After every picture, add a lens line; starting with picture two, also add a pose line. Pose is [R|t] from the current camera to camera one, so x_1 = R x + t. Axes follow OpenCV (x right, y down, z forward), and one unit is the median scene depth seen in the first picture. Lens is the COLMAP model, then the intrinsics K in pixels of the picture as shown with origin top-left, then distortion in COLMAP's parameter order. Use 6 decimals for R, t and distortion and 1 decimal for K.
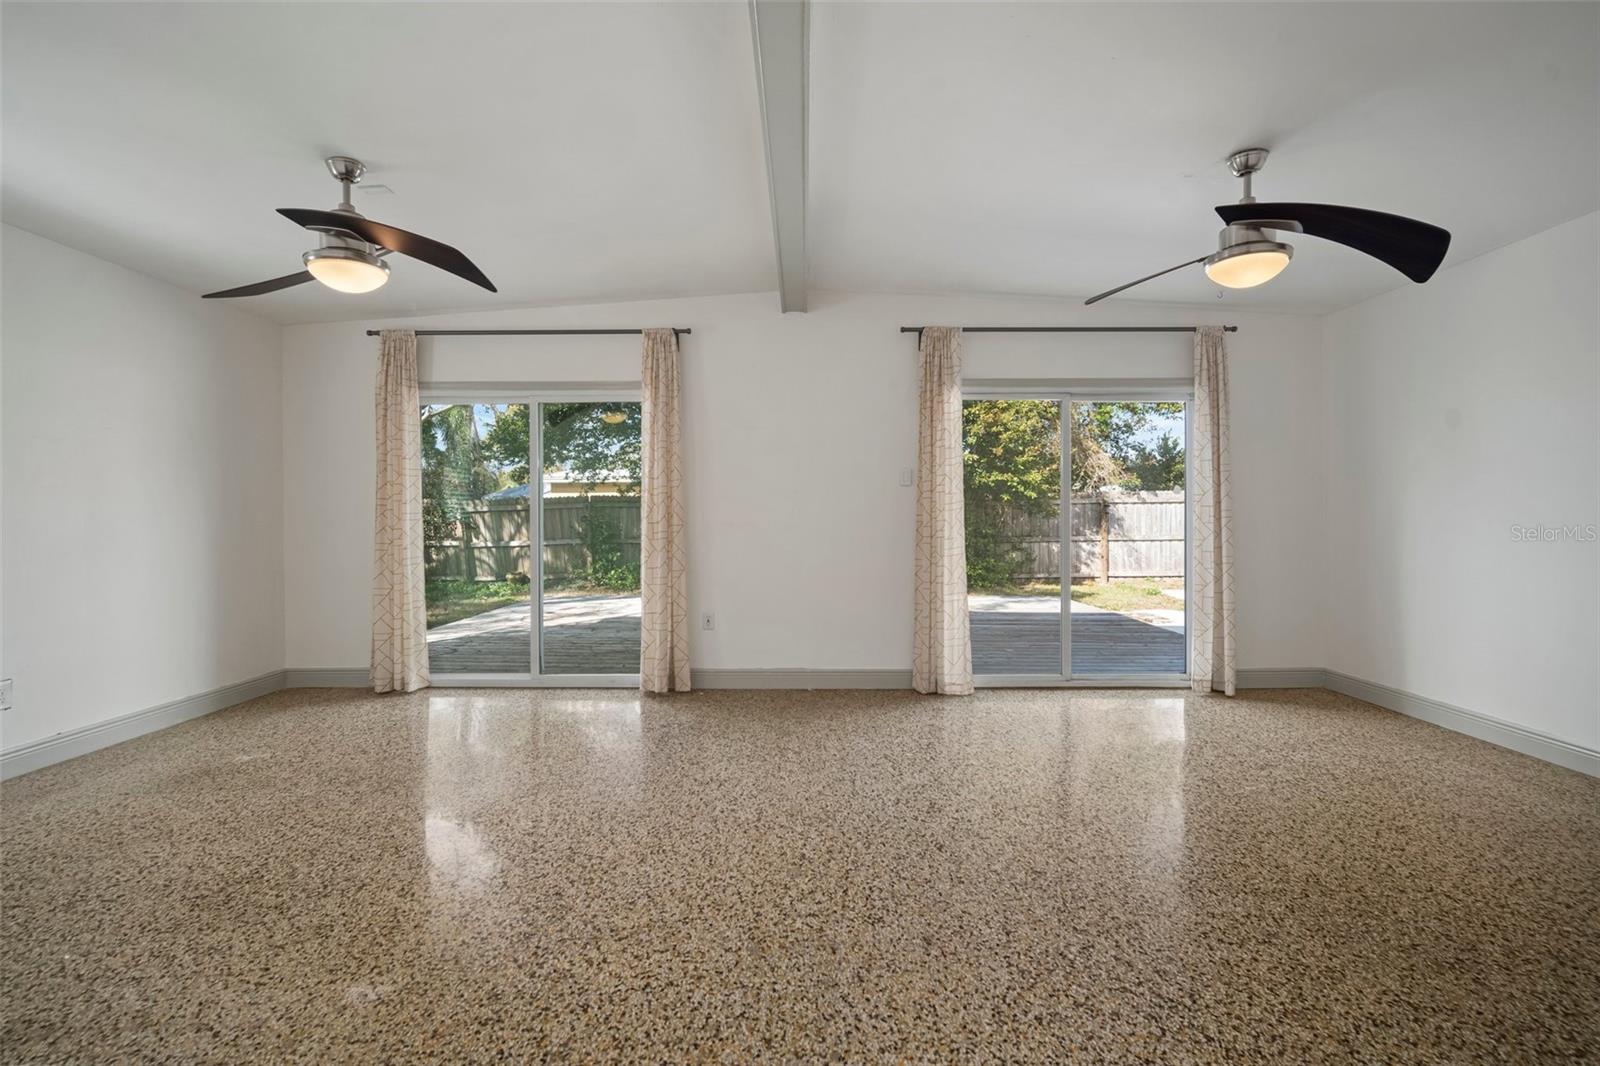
lens RADIAL K [[704.2, 0, 799.6], [0, 704.2, 523.8], [0, 0, 1]] dist [-0.017343, 0.003364]
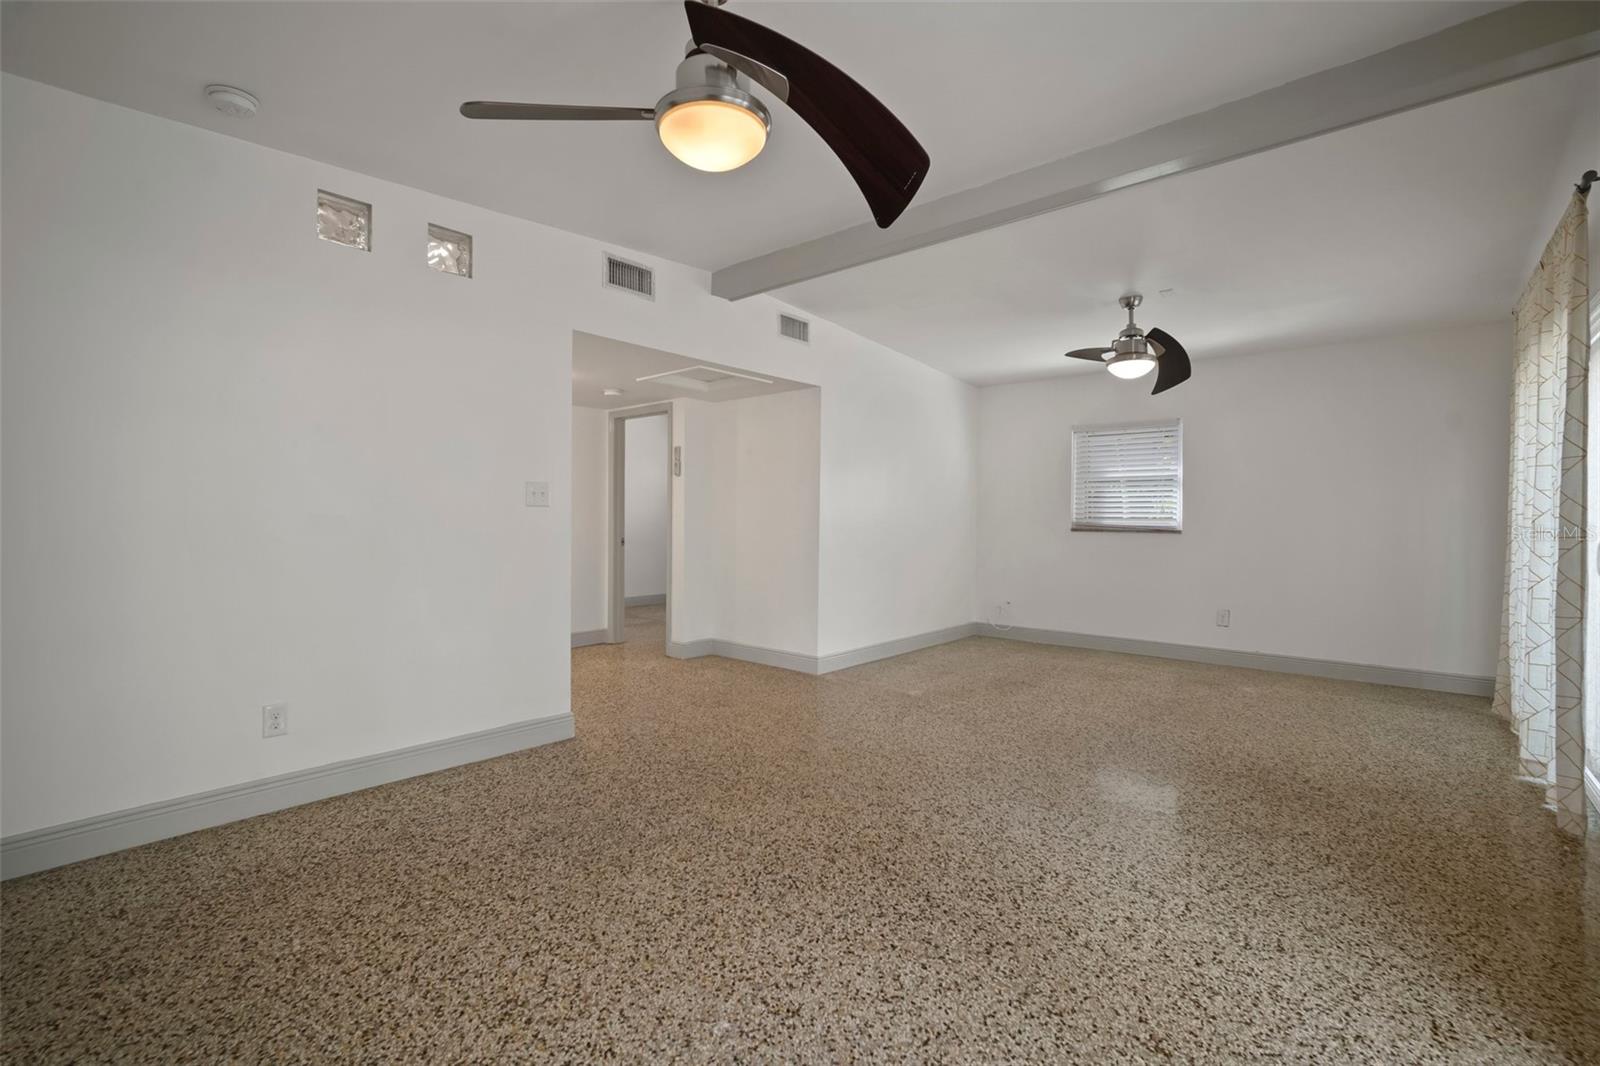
lens RADIAL K [[704.2, 0, 800.5], [0, 704.2, 526.7], [0, 0, 1]] dist [-0.017343, 0.003364]
pose [[-0.647530, 0.007944, -0.761998, 1.318246], [-0.007638, 0.999828, 0.016914, -0.020066], [0.762001, 0.016773, -0.647358, 1.807257]]
